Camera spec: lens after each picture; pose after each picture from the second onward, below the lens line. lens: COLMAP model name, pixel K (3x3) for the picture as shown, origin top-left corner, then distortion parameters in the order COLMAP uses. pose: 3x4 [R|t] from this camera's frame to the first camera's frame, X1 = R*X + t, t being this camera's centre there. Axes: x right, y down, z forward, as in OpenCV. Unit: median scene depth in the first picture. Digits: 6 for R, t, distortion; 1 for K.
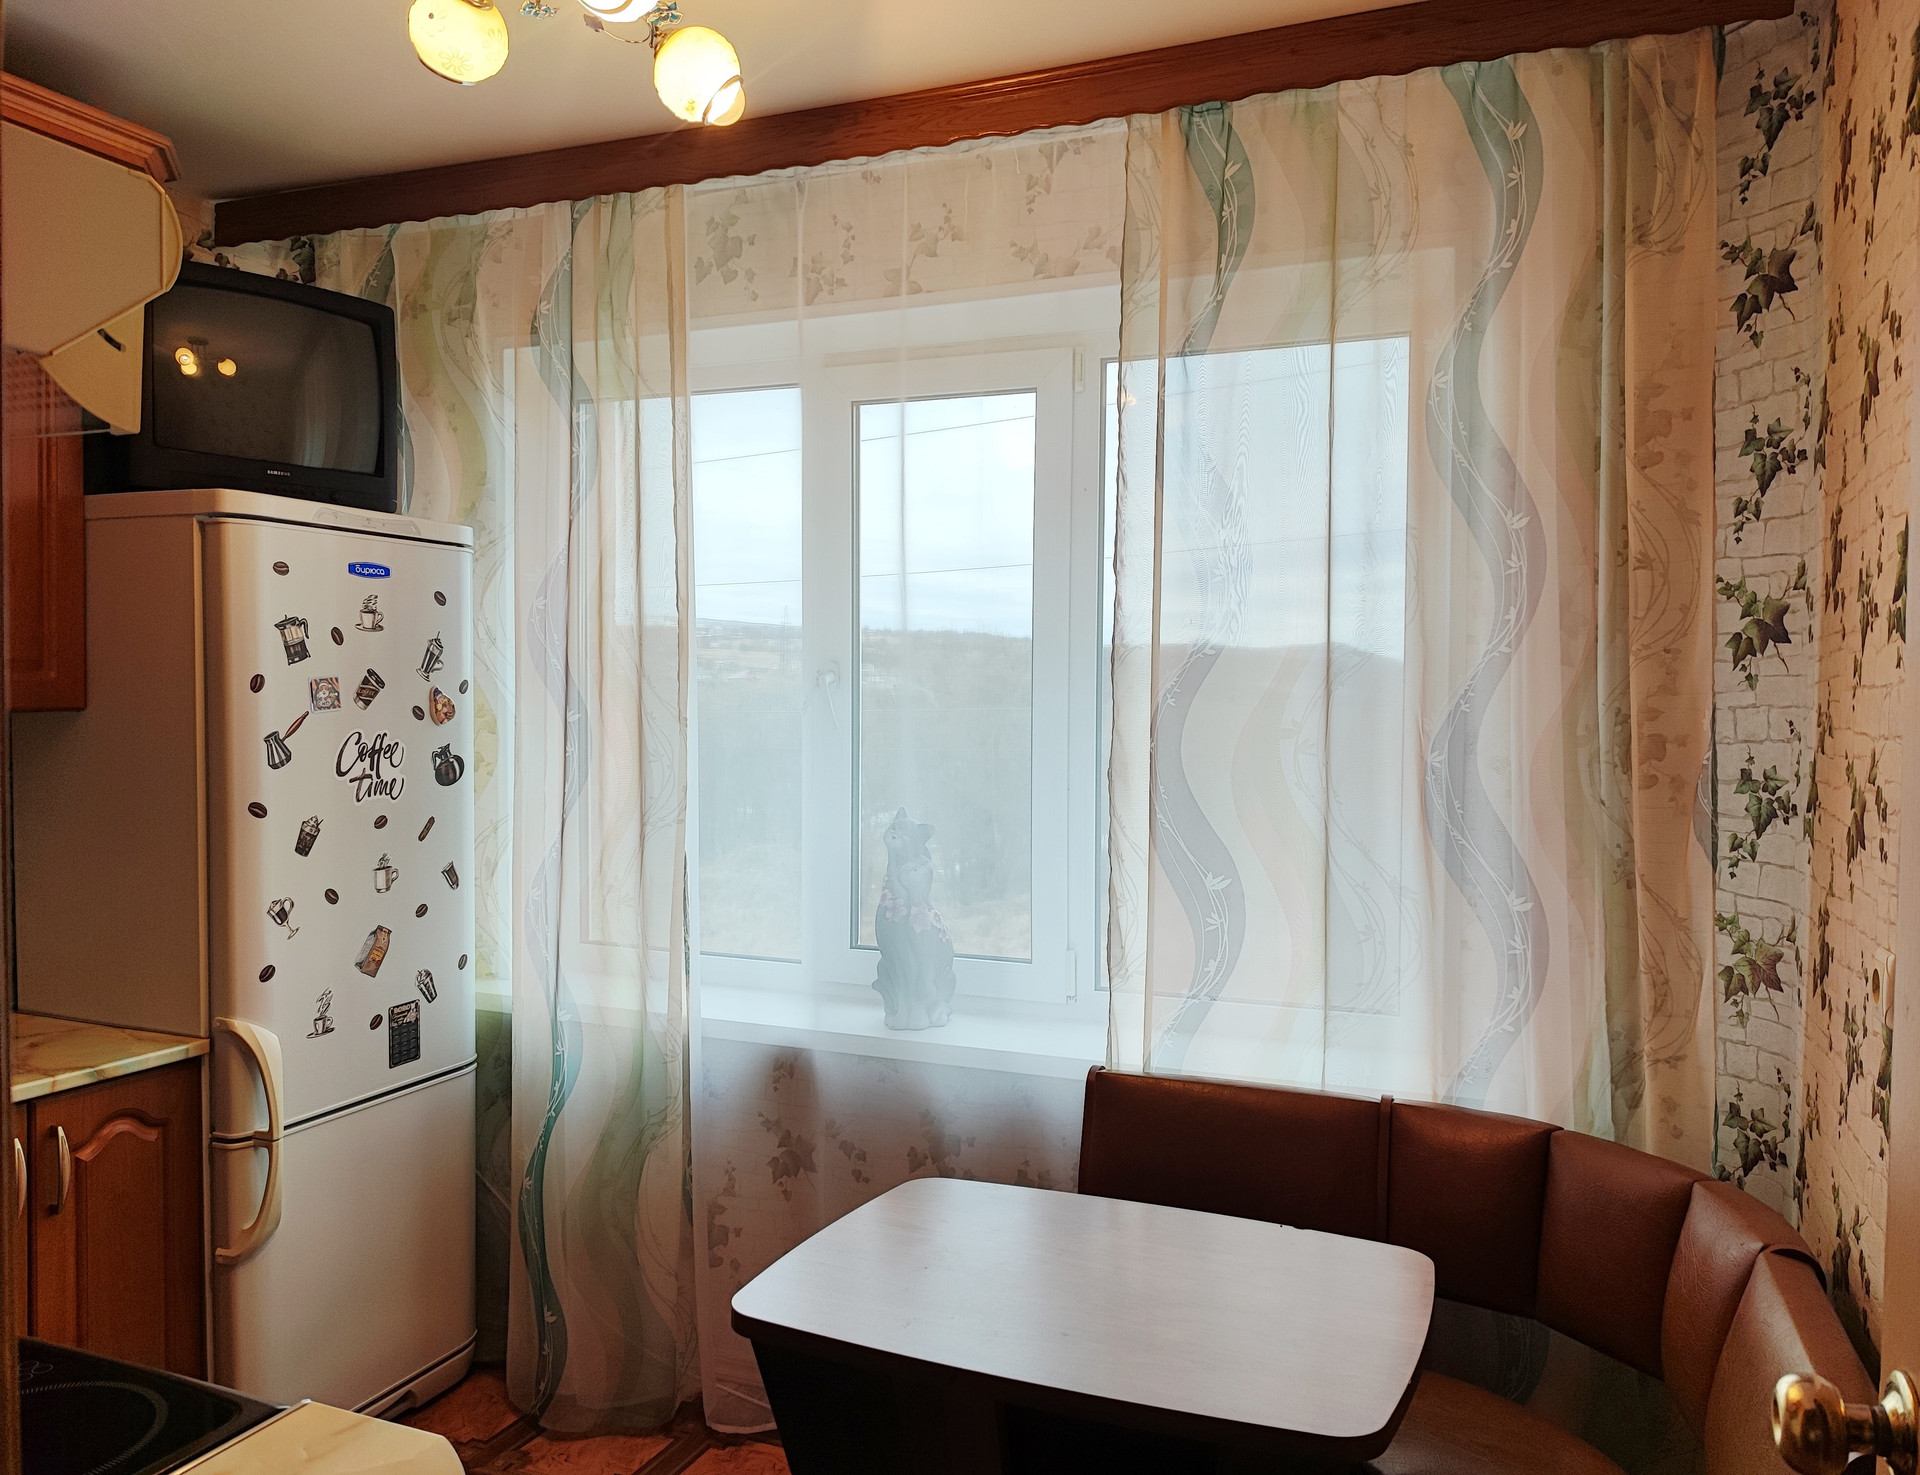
lens RADIAL K [[1441.2, 0, 960.0], [0, 1441.2, 737.5], [0, 0, 1]] dist [-0.005644, -0.005895]
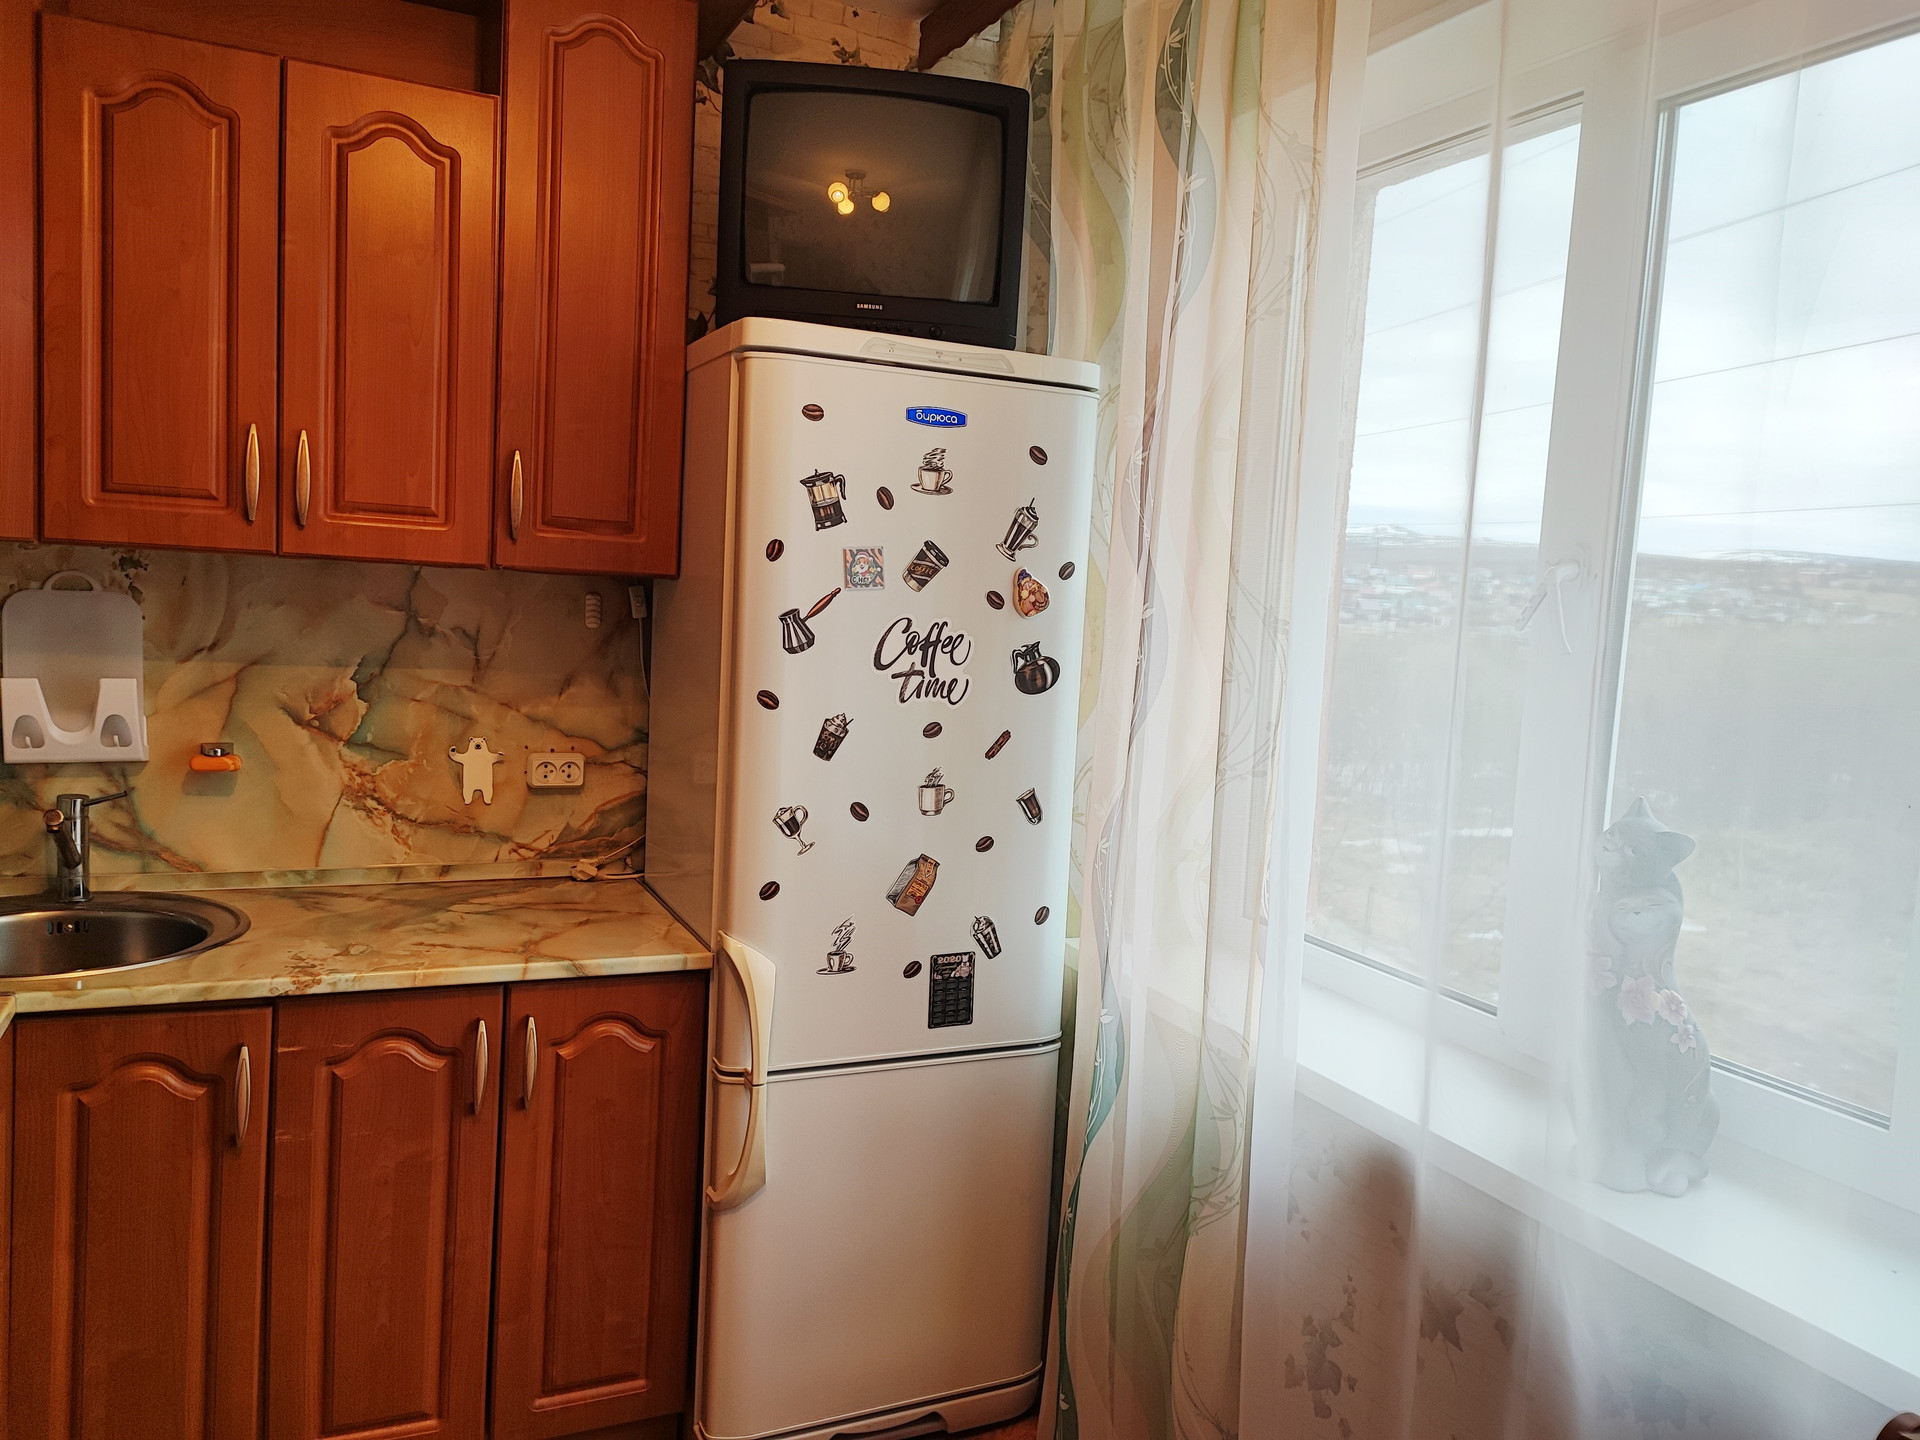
lens RADIAL K [[1391.5, 0, 934.6], [0, 1391.5, 724.9], [0, 0, 1]] dist [0.052508, -0.070770]
pose [[0.740042, 0.099737, -0.665124, 0.125331], [-0.071210, 0.995004, 0.069972, 0.000453], [0.668780, -0.004419, 0.743447, 0.418452]]
